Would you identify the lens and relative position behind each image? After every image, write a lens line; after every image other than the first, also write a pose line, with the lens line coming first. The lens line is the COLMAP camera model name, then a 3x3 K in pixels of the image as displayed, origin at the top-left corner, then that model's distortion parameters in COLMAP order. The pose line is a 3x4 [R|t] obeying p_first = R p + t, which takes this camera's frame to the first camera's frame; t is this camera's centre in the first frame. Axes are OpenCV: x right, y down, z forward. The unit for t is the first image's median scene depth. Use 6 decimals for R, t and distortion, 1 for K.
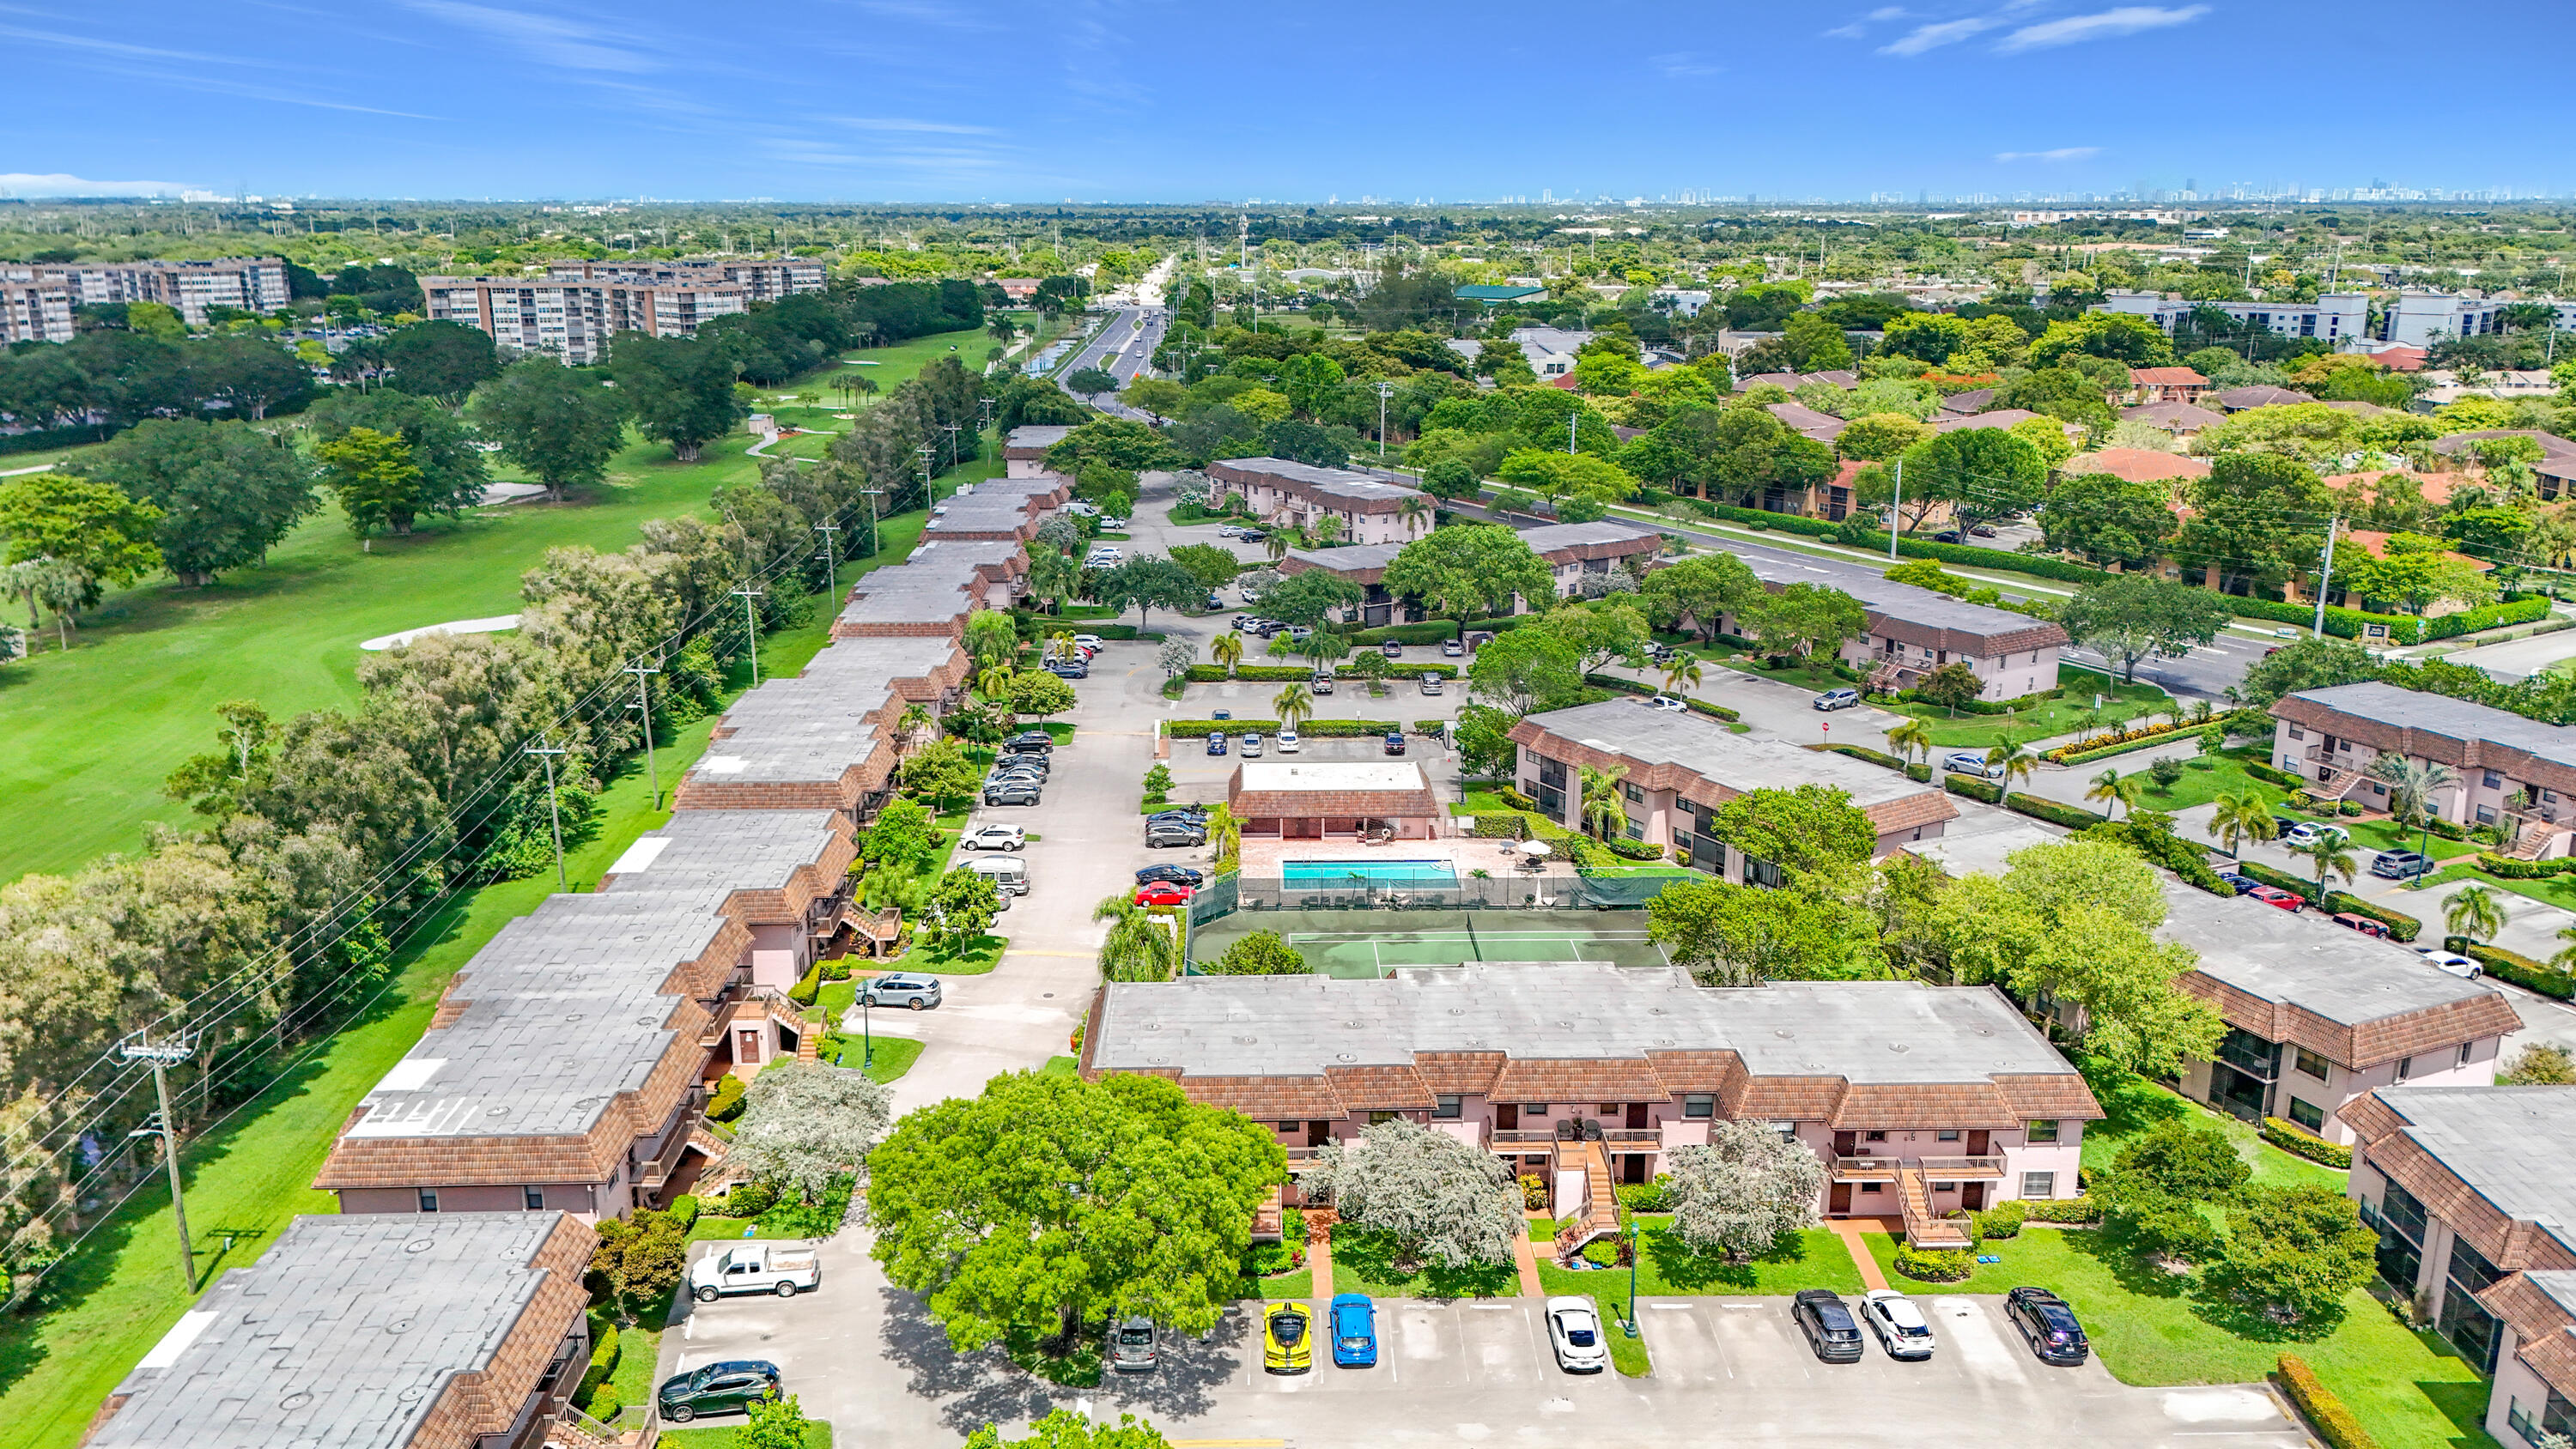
lens RADIAL K [[1911.9, 0, 1320.1], [0, 1911.9, 725.6], [0, 0, 1]] dist [0.072908, -0.073342]
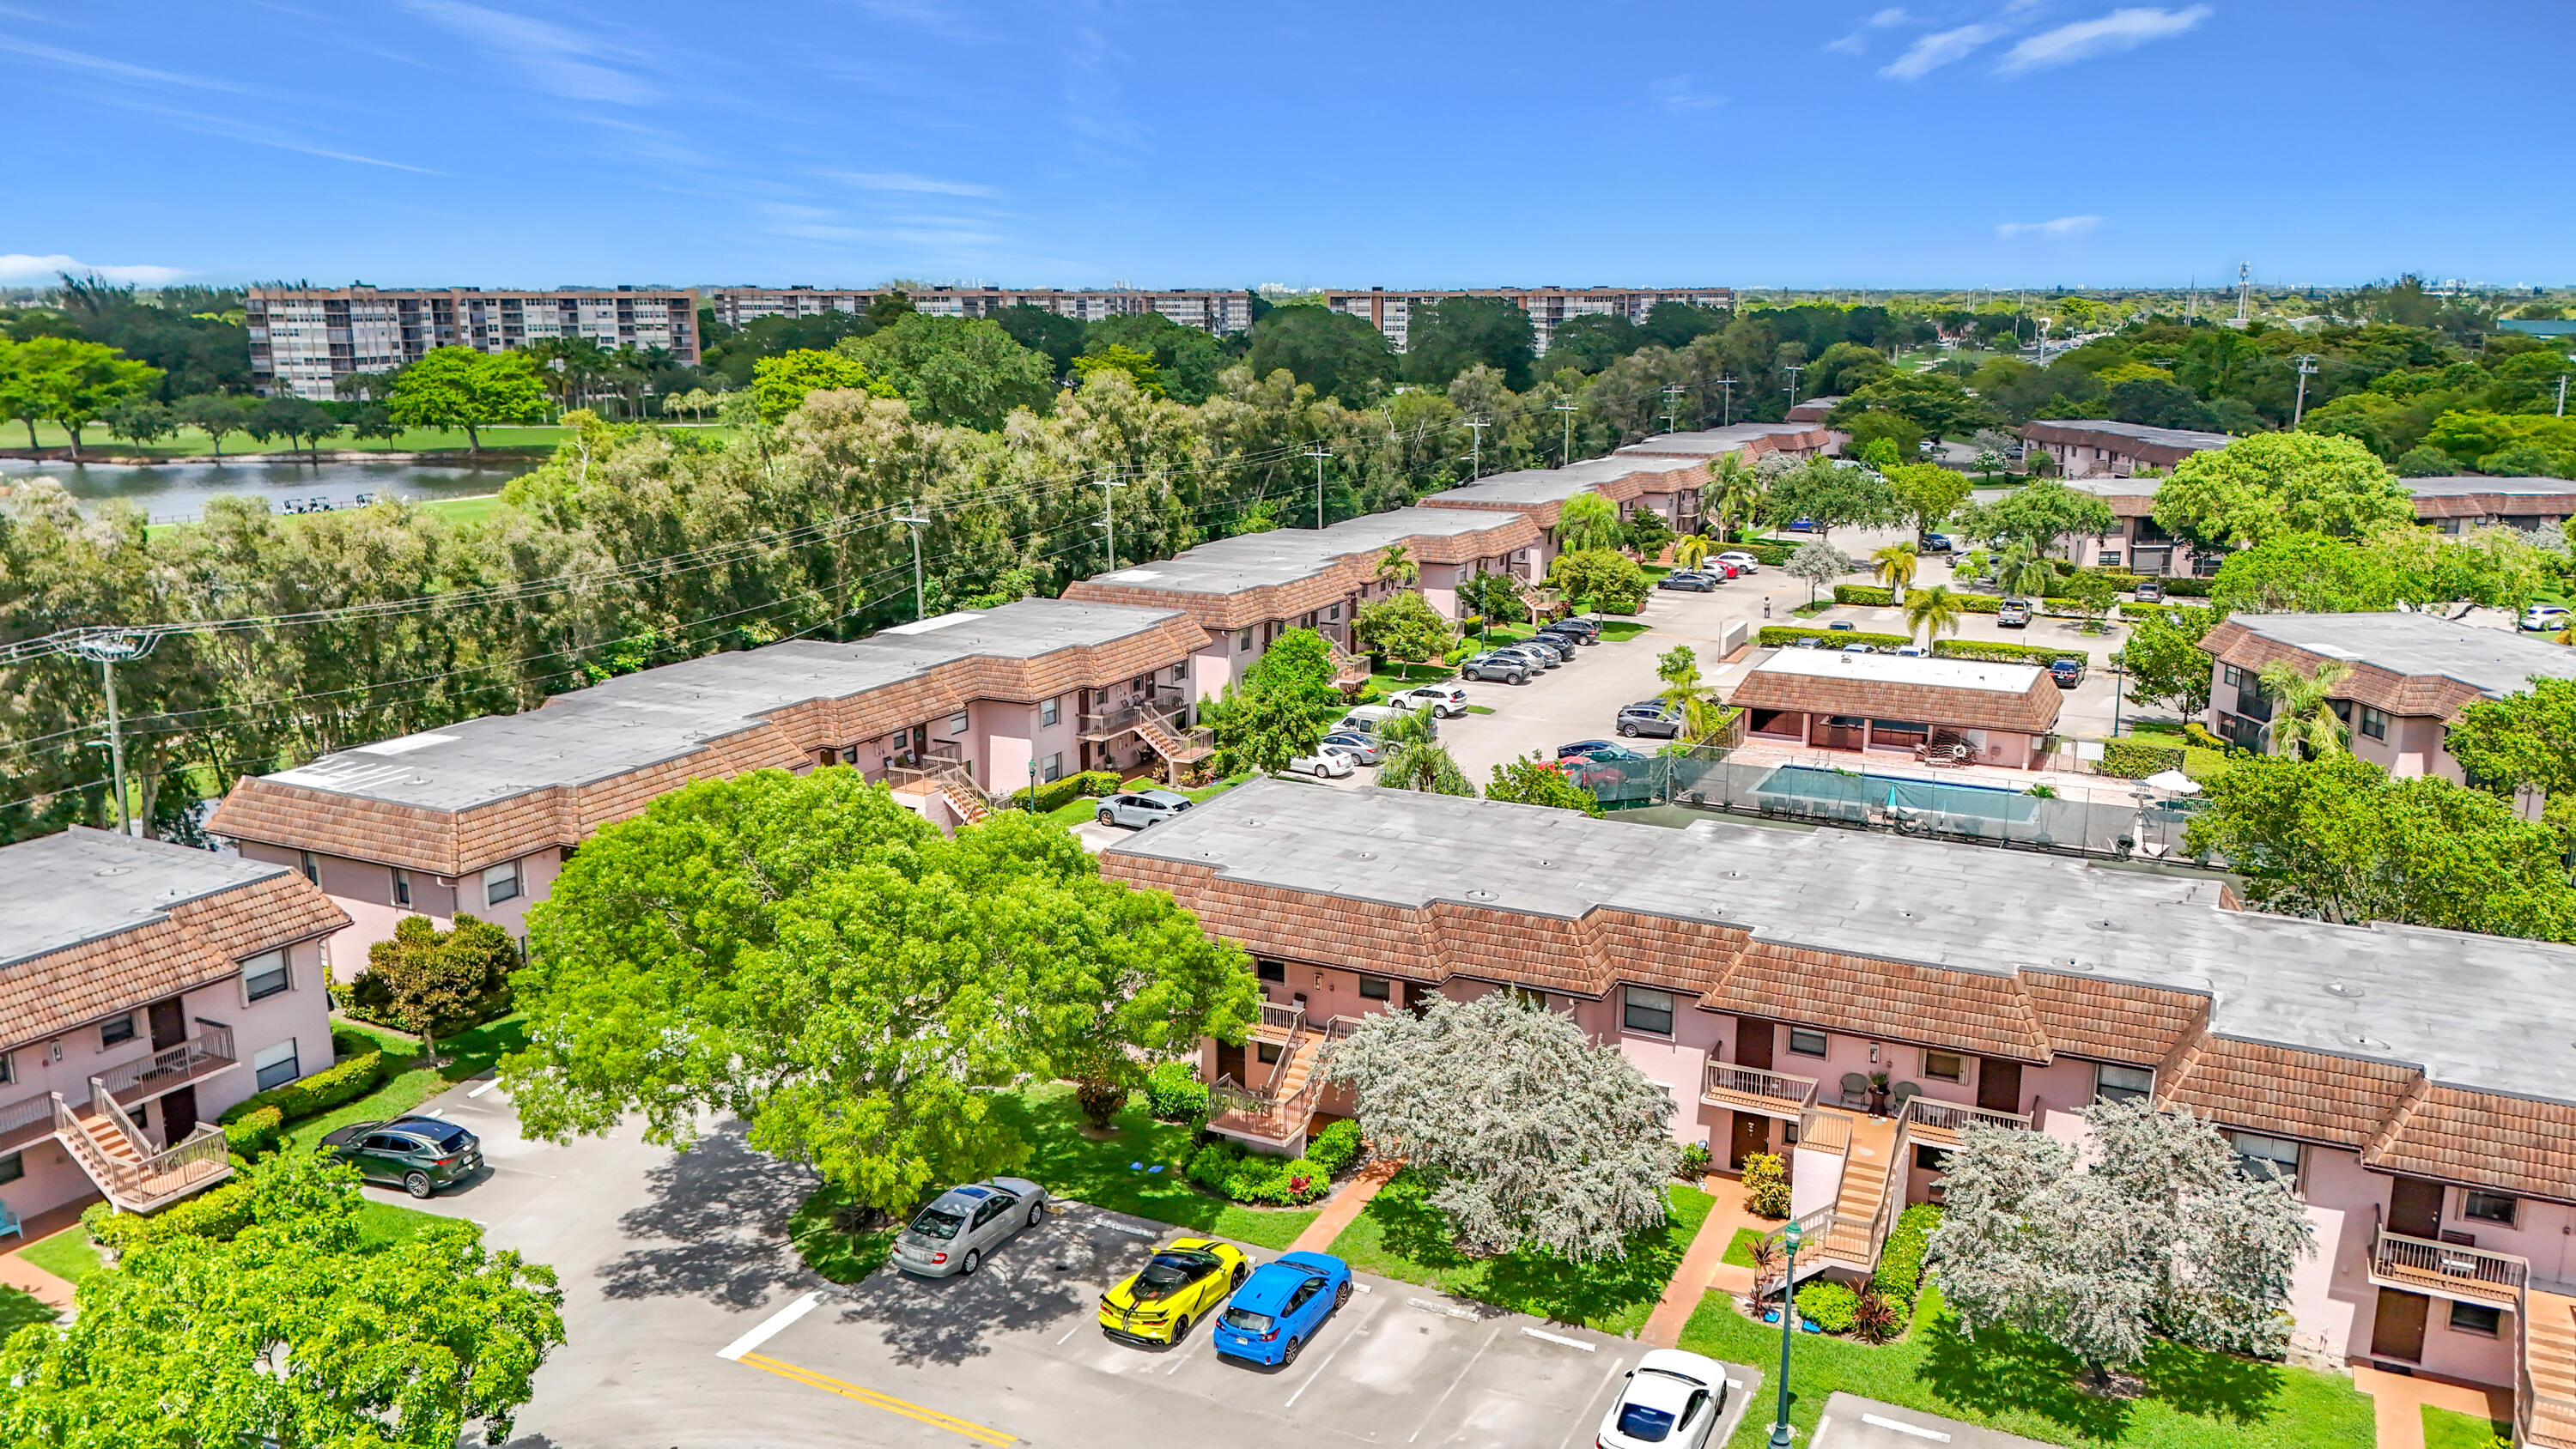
lens RADIAL K [[1943.5, 0, 1288.0], [0, 1943.5, 724.5], [0, 0, 1]] dist [0.056339, -0.079205]
pose [[0.878666, 0.100228, -0.466799, 0.240116], [-0.119926, 0.992703, -0.012592, 0.136002], [0.462130, 0.067045, 0.884274, 0.433711]]
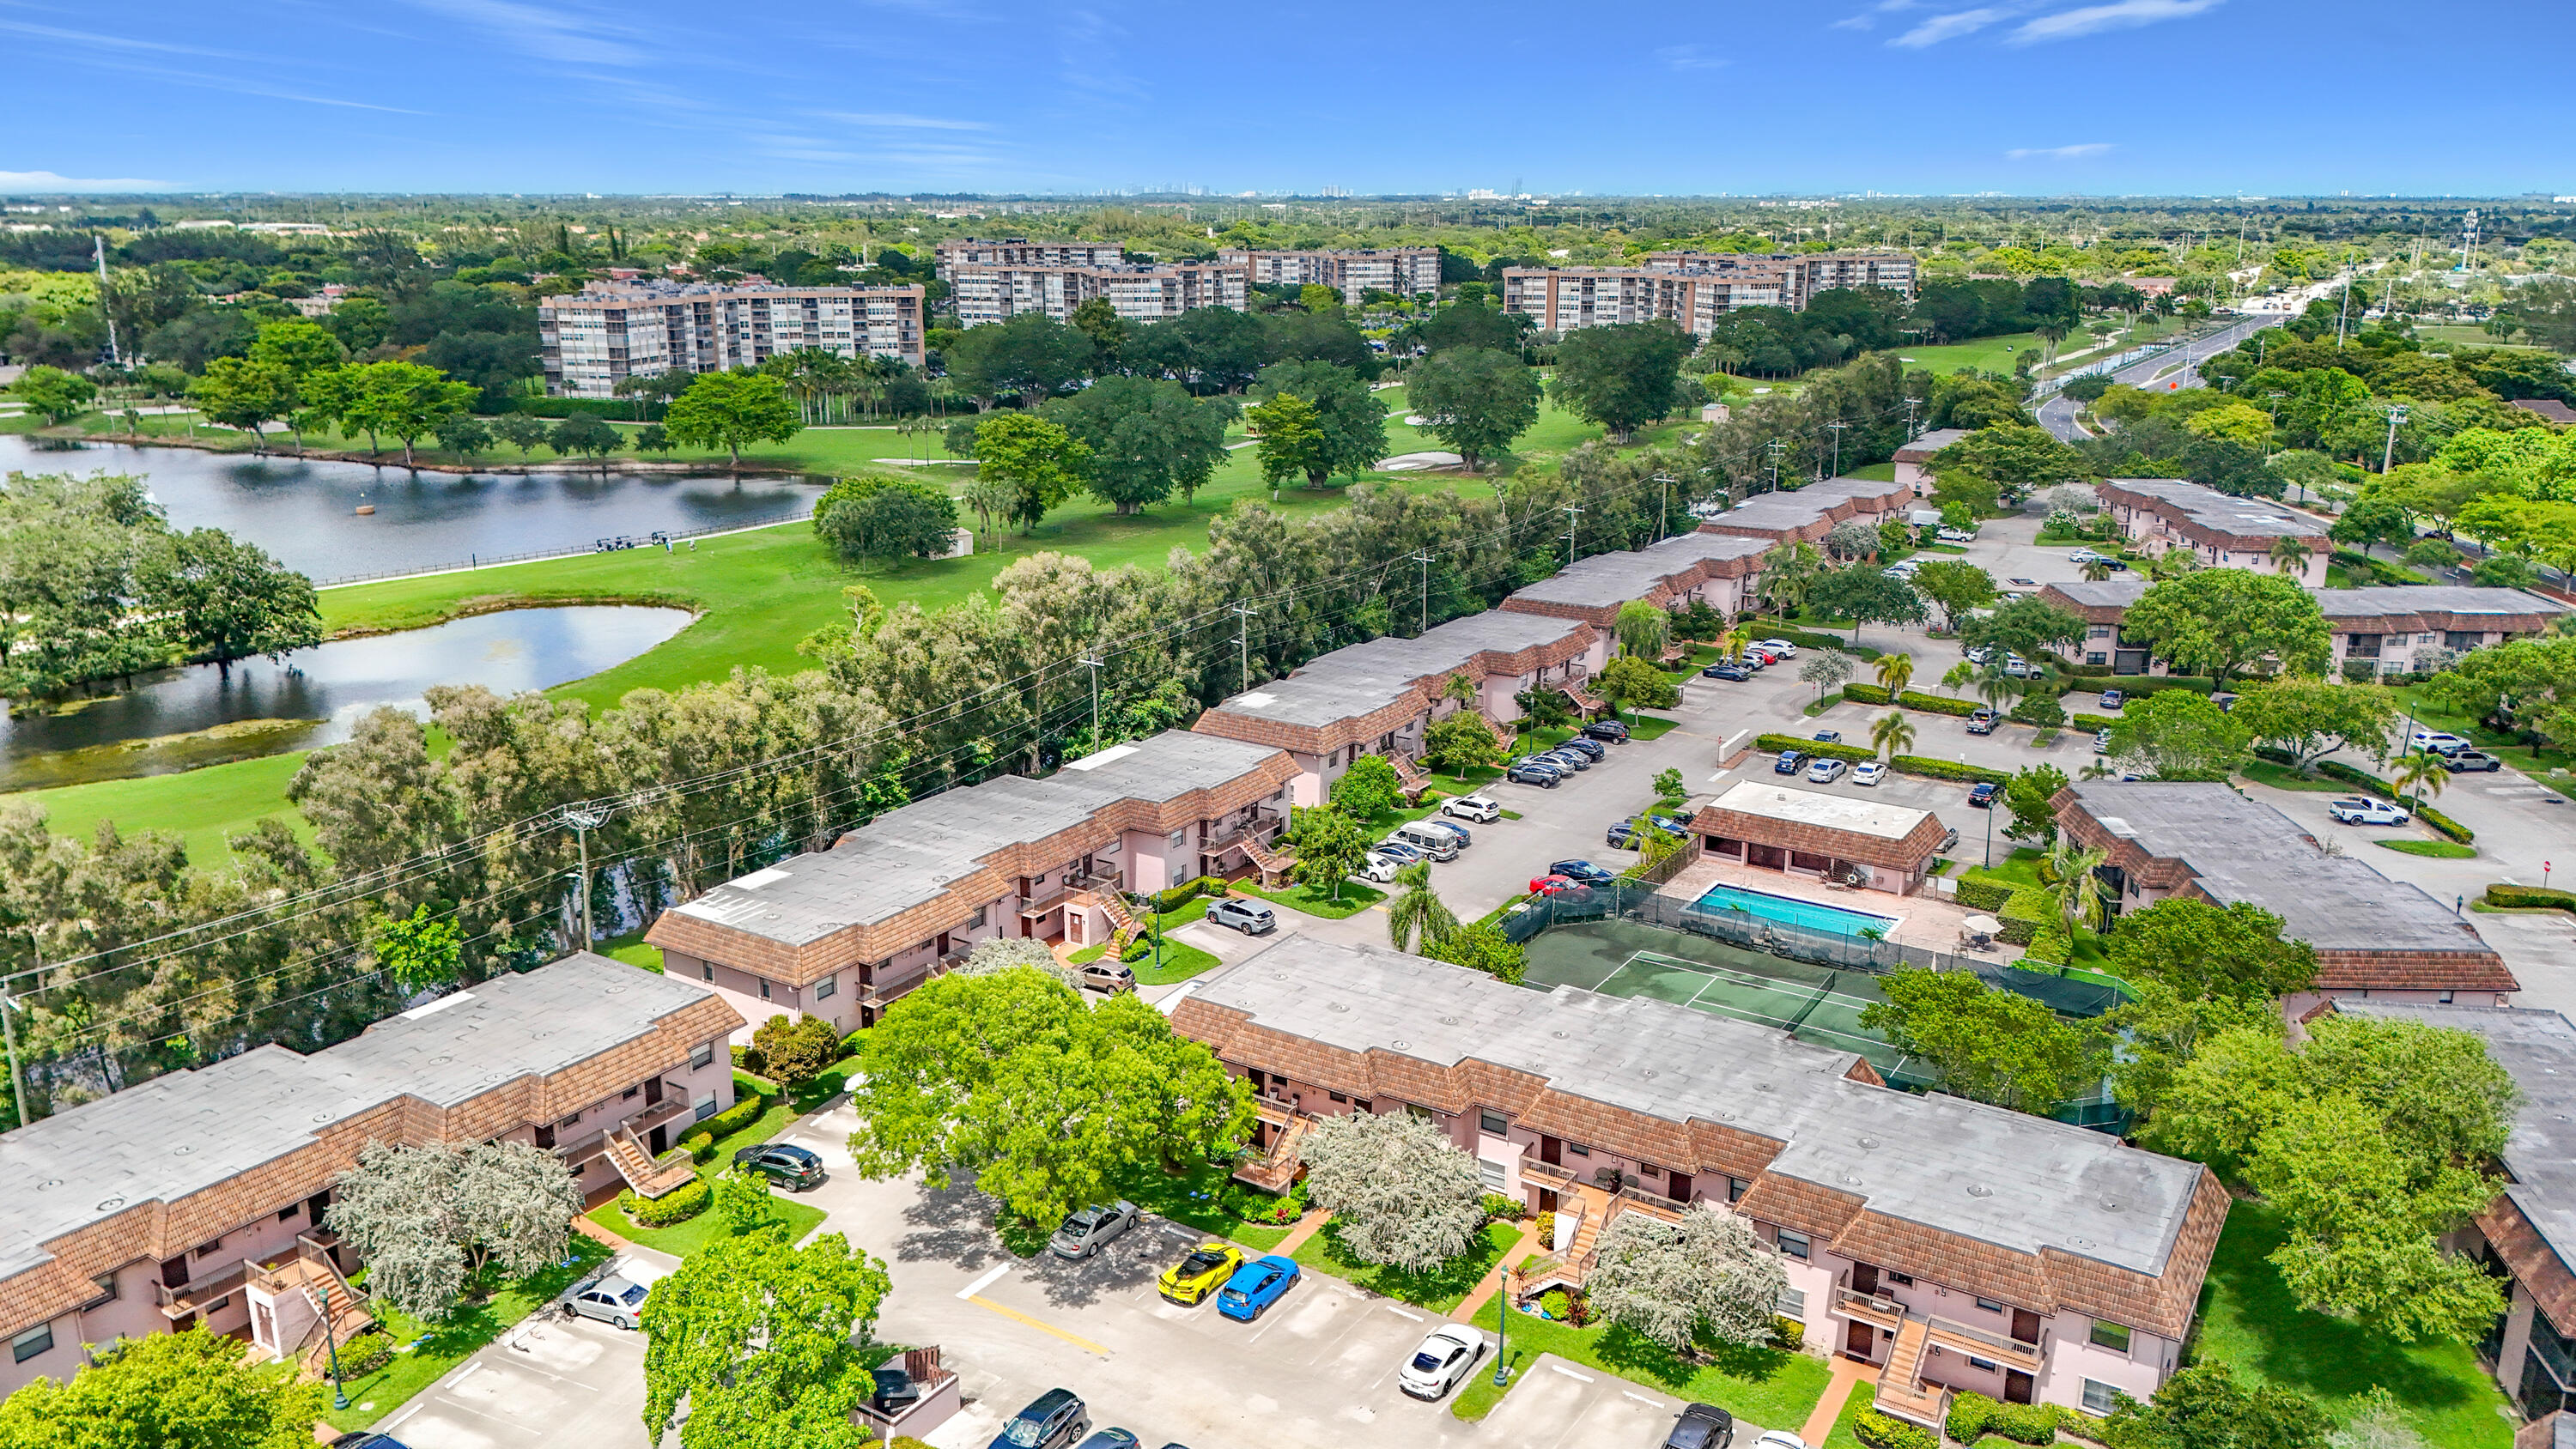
lens RADIAL K [[1936.4, 0, 1302.7], [0, 1936.4, 695.2], [0, 0, 1]] dist [0.082003, -0.131104]
pose [[0.828751, 0.141839, -0.541344, 0.500803], [-0.149394, 0.988315, 0.030242, -0.031971], [0.539308, 0.055811, 0.840257, 0.103016]]
